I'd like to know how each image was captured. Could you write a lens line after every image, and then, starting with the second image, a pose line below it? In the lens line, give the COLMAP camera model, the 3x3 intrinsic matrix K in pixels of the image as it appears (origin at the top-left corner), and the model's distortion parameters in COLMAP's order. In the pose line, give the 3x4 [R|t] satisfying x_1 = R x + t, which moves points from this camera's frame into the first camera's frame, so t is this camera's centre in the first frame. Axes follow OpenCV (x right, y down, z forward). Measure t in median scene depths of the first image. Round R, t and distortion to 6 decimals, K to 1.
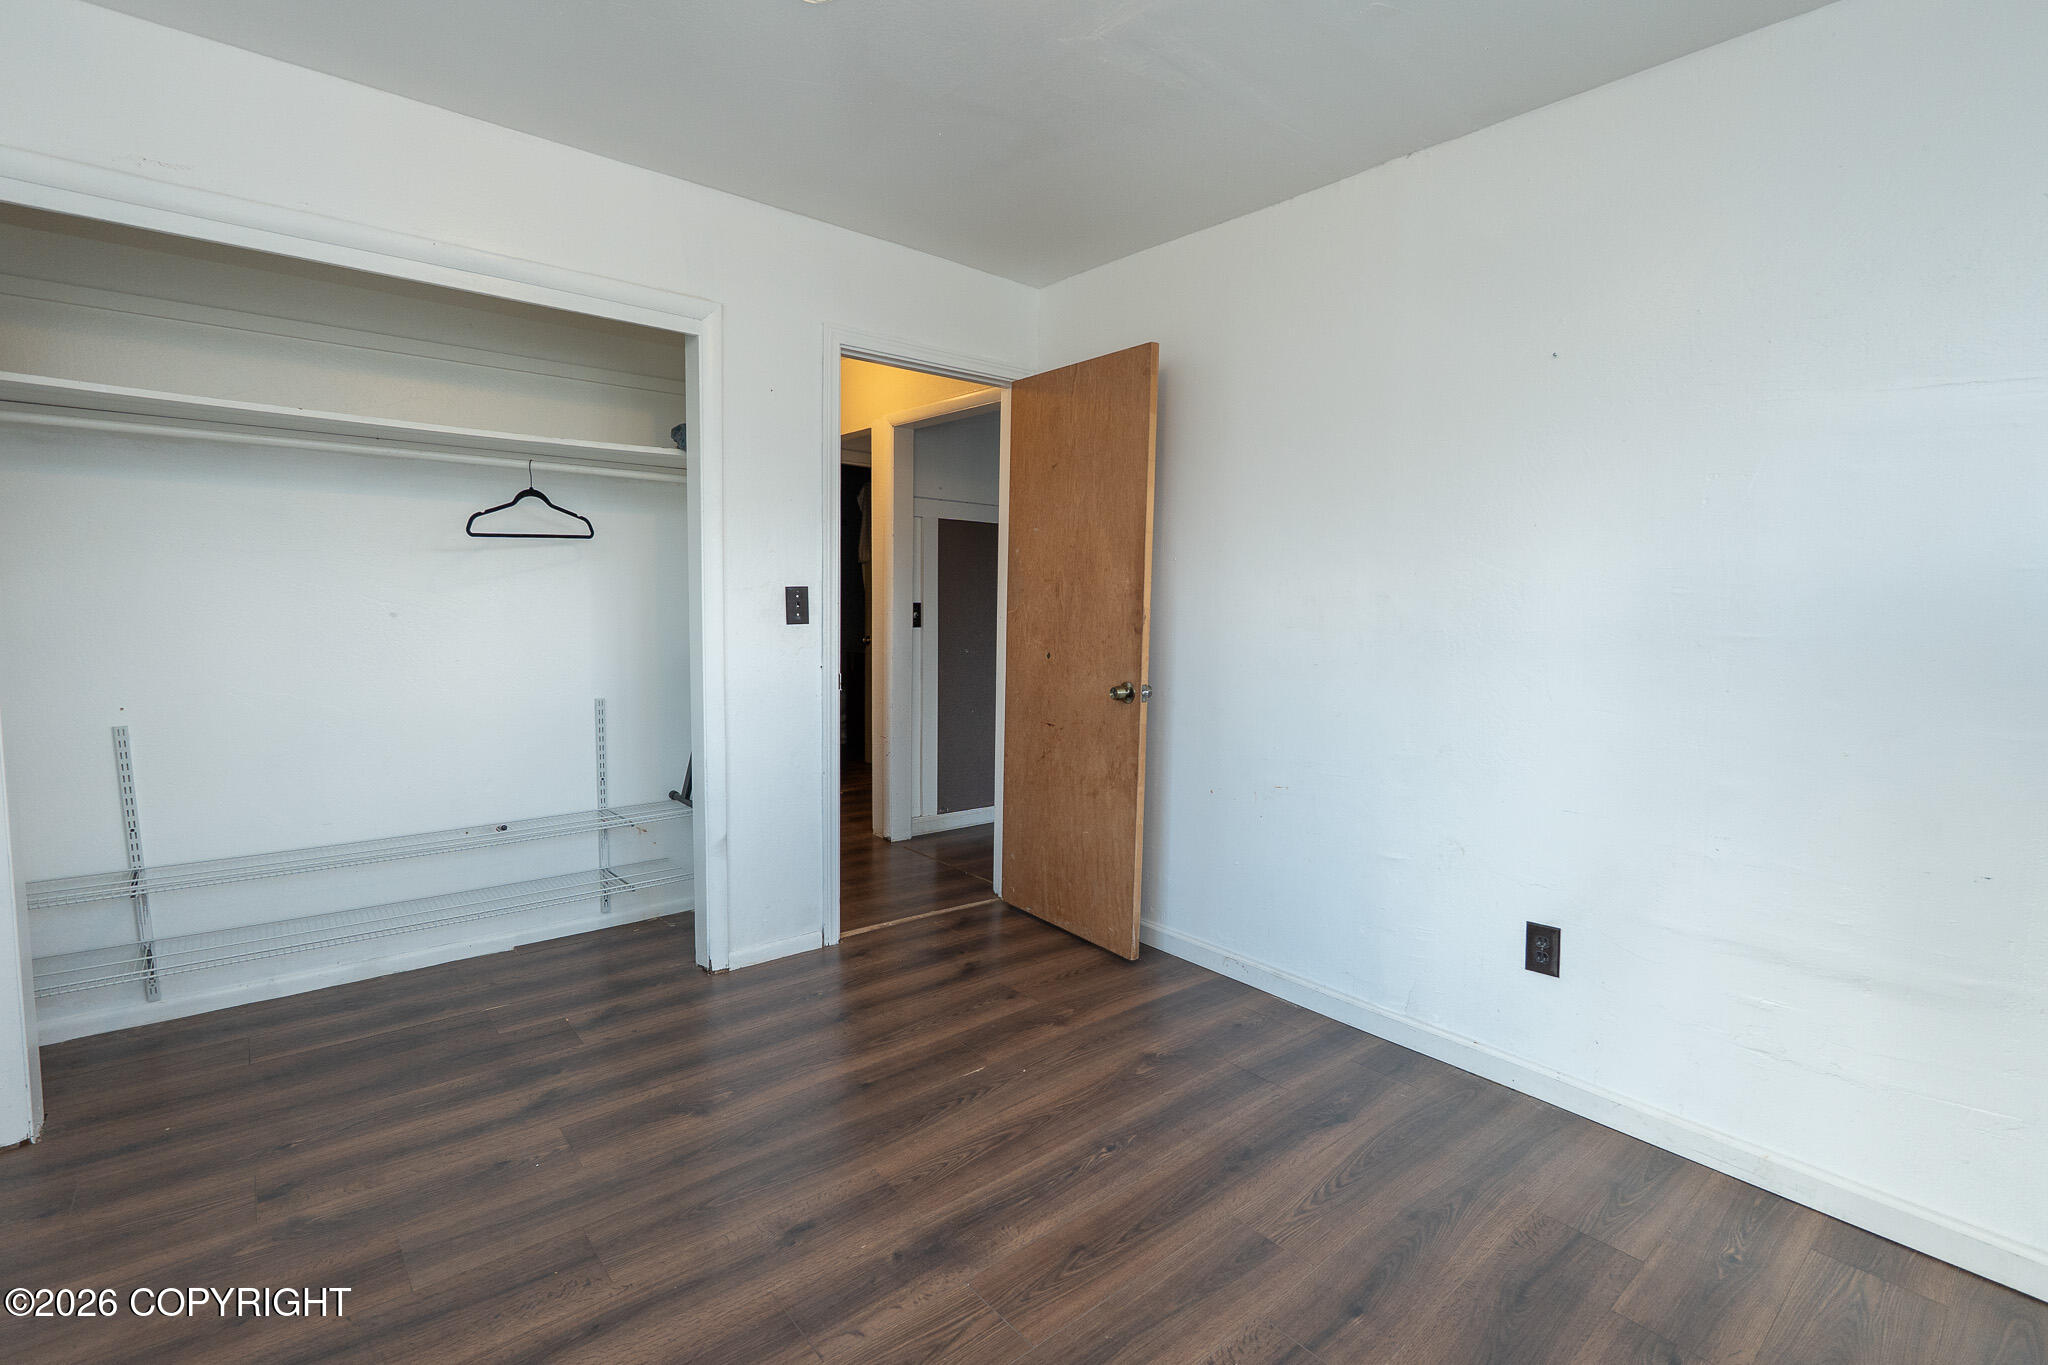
lens RADIAL K [[930.2, 0, 1024.0], [0, 930.2, 682.5], [0, 0, 1]] dist [-0.014221, 0.002365]
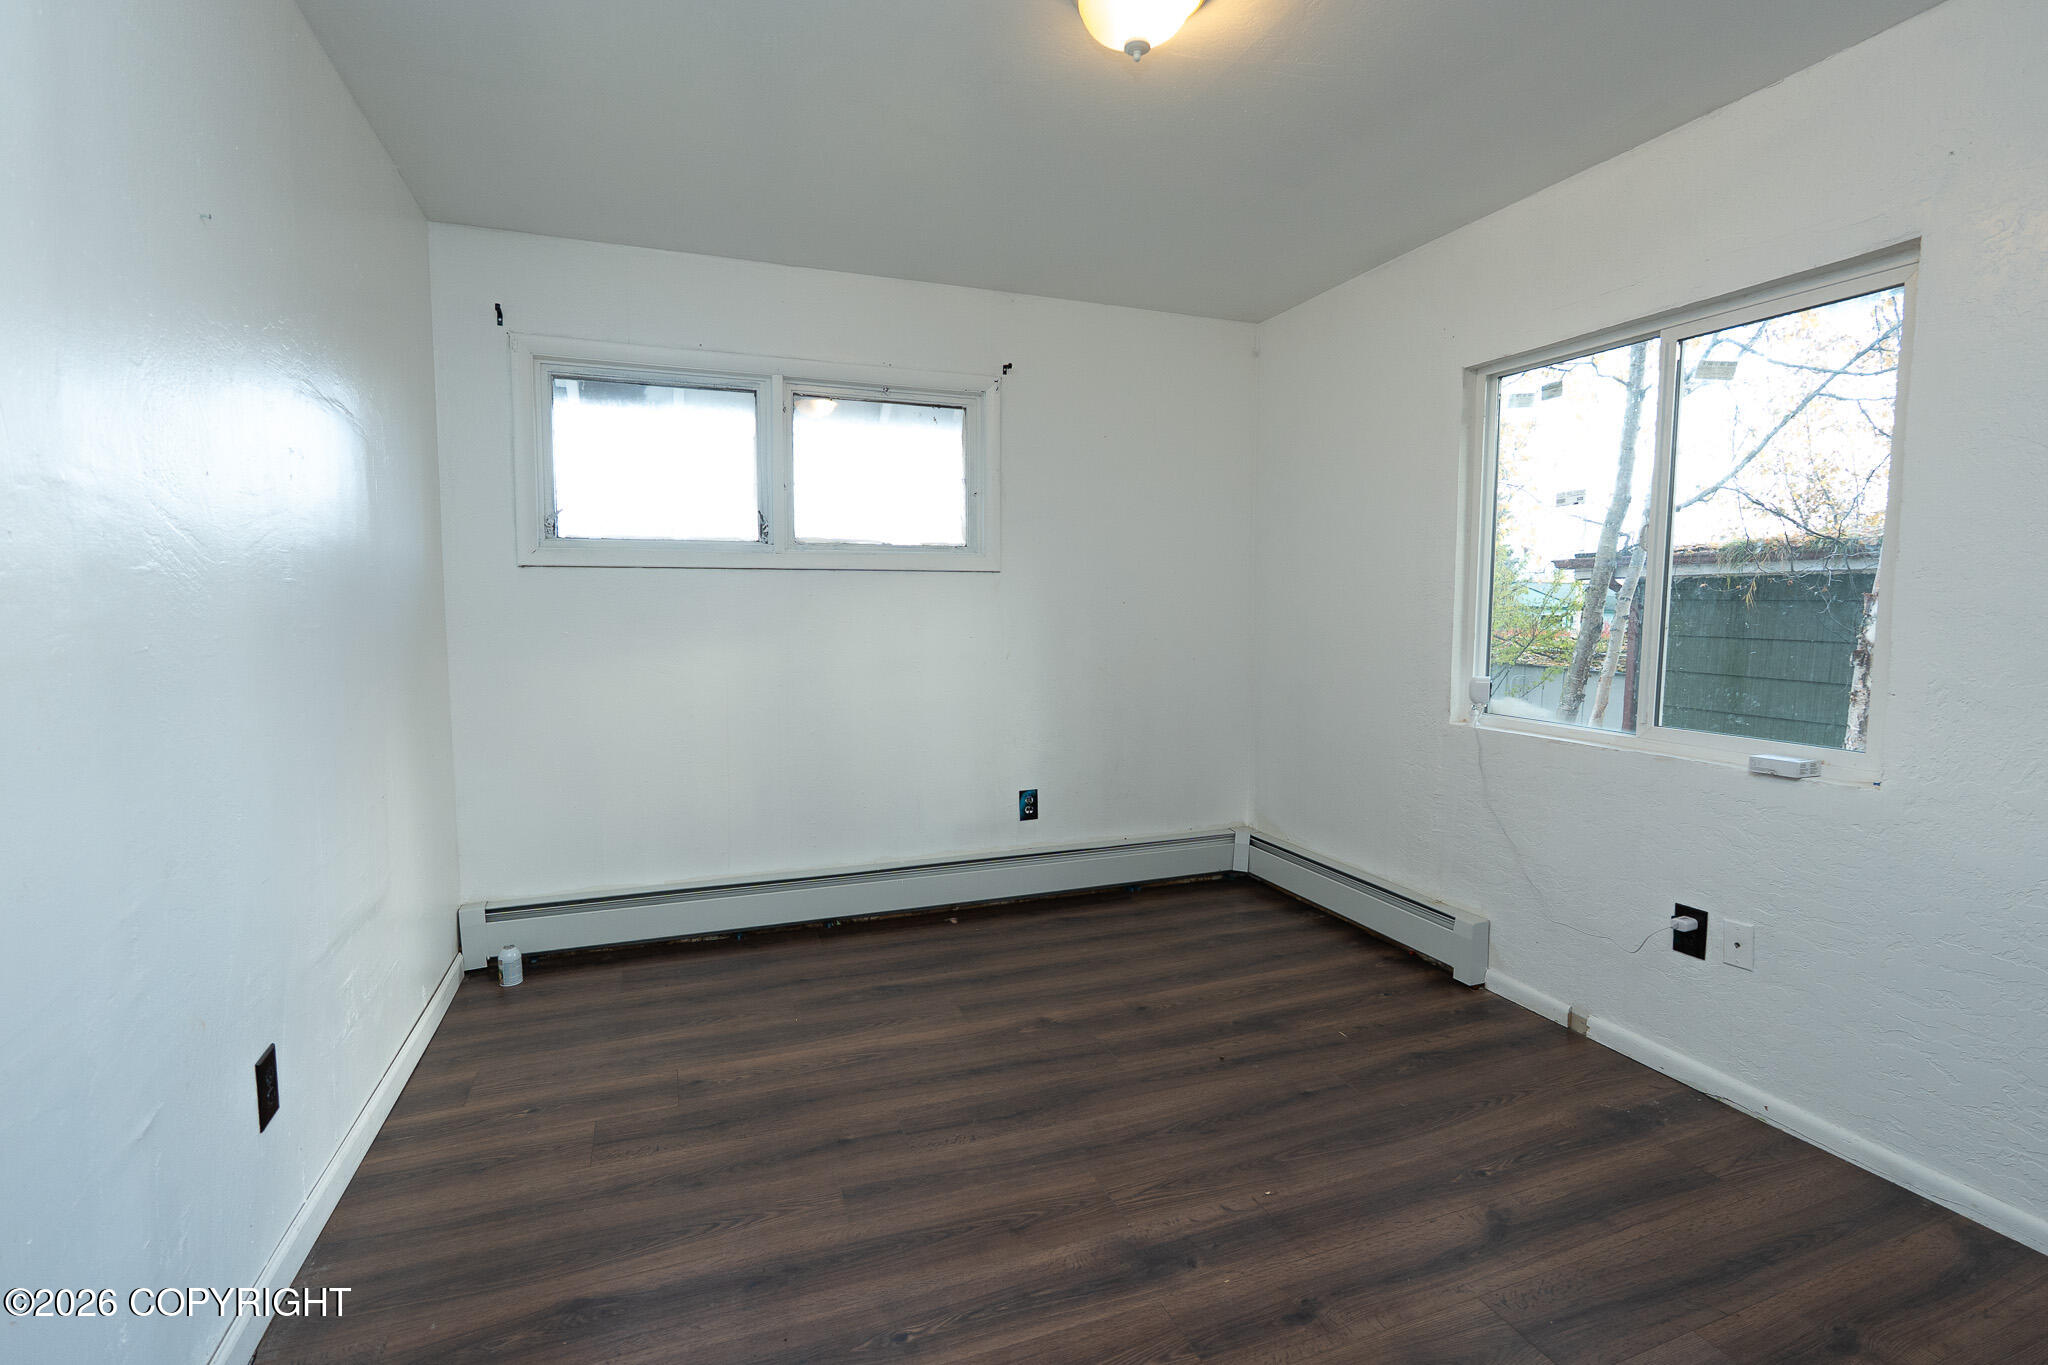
lens RADIAL K [[930.2, 0, 1024.0], [0, 930.2, 682.5], [0, 0, 1]] dist [-0.014221, 0.002365]
pose [[-0.944478, -0.049424, 0.324838, -0.179021], [0.008074, 0.984833, 0.173316, -0.121014], [-0.328477, 0.166315, -0.929754, 1.301872]]
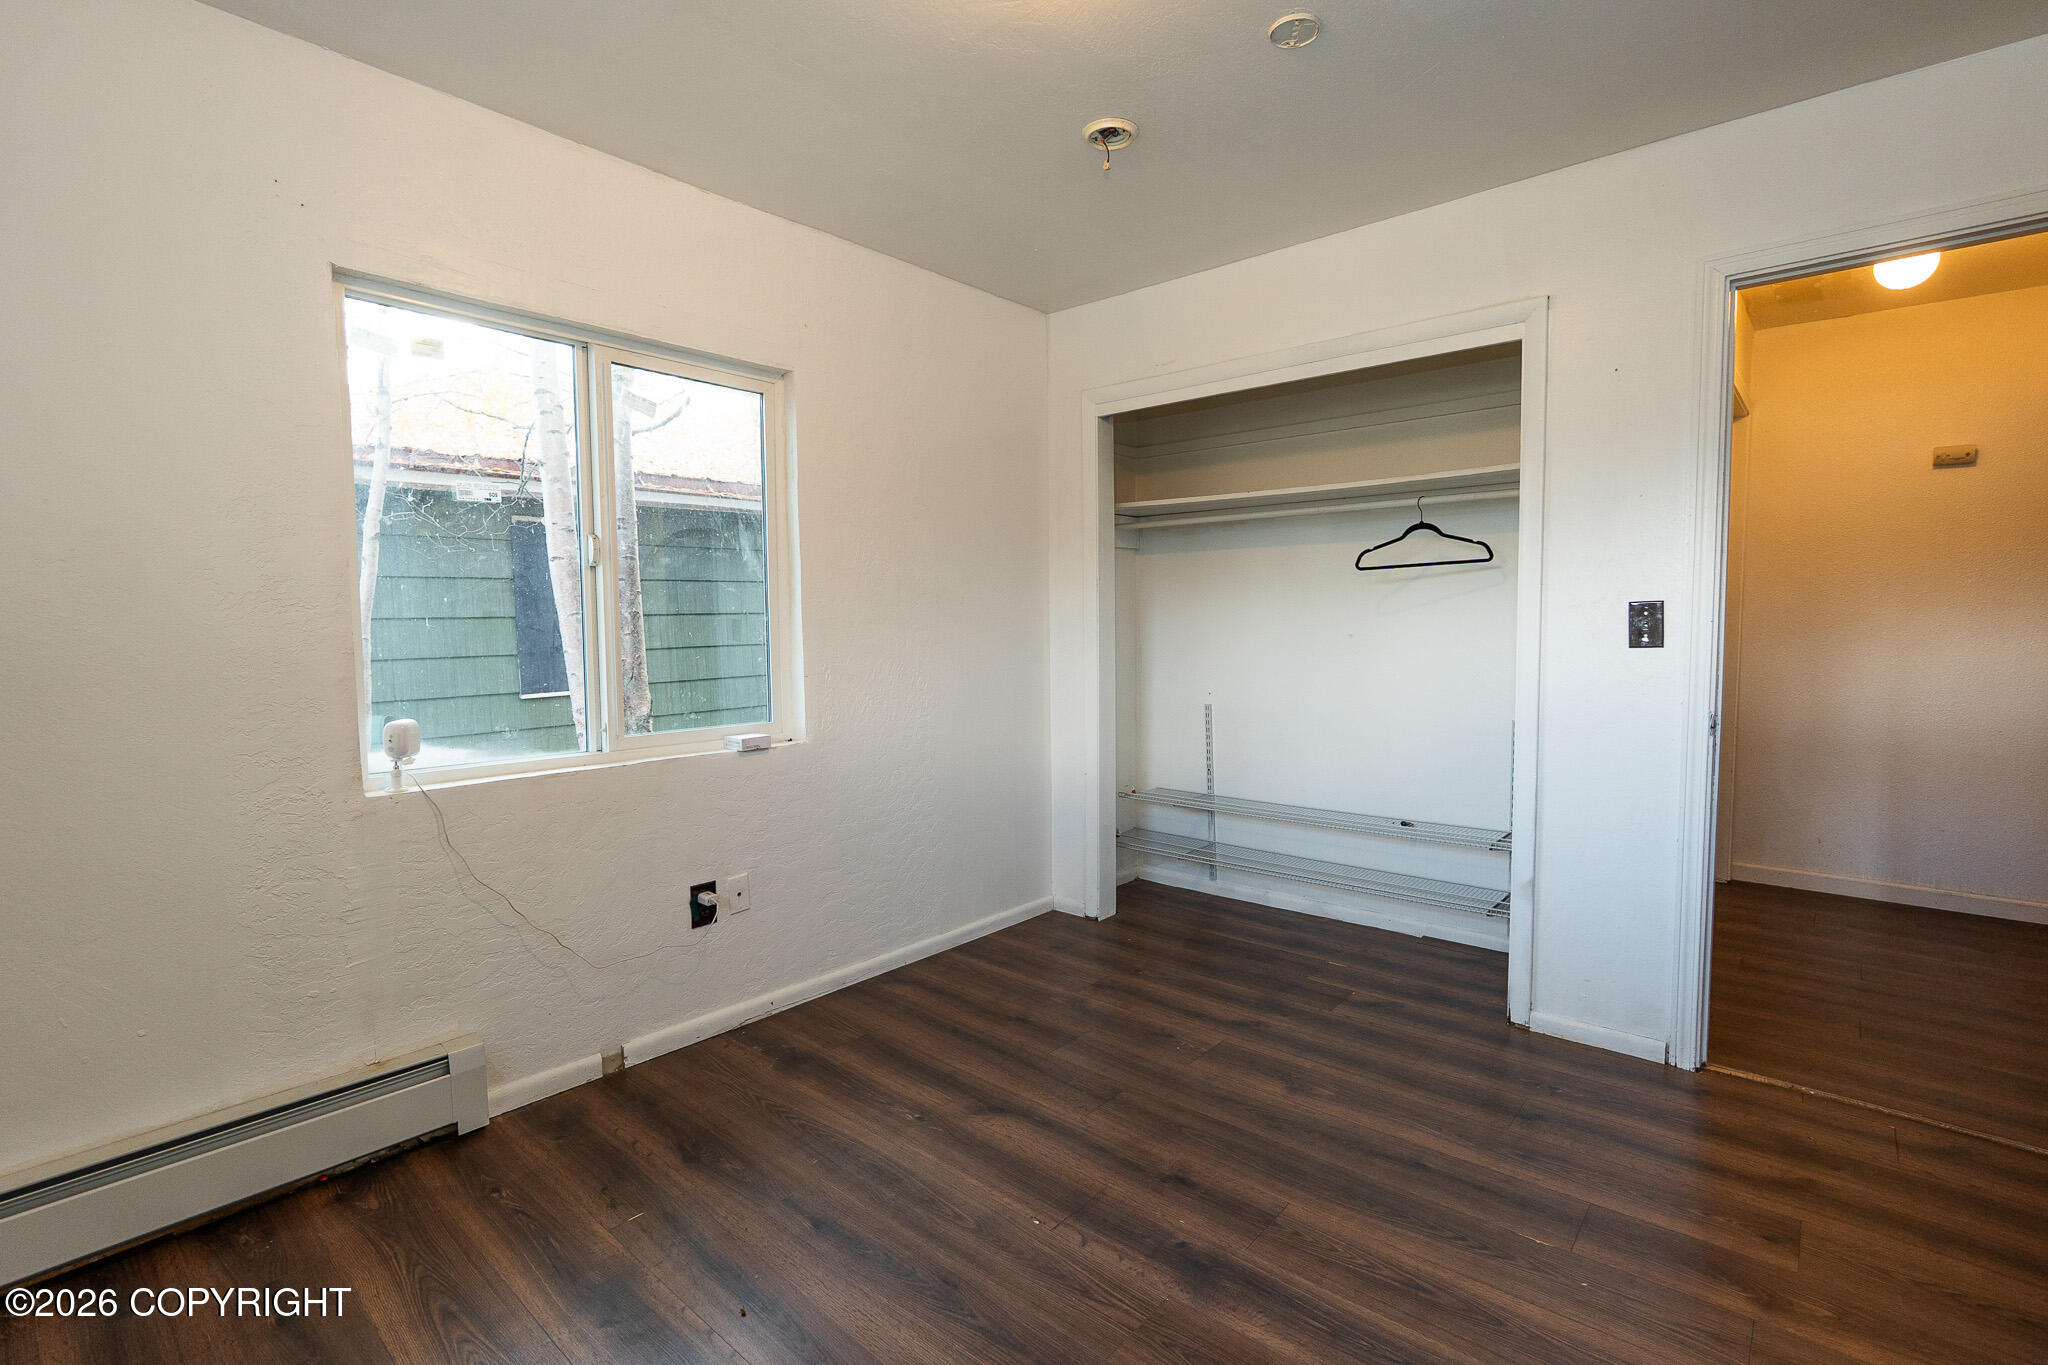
lens RADIAL K [[930.2, 0, 1024.0], [0, 930.2, 682.5], [0, 0, 1]] dist [-0.014221, 0.002365]
pose [[0.149056, 0.048515, -0.987638, 0.579023], [-0.075439, 0.996443, 0.037562, -0.027261], [0.985947, 0.068908, 0.152186, 0.429044]]
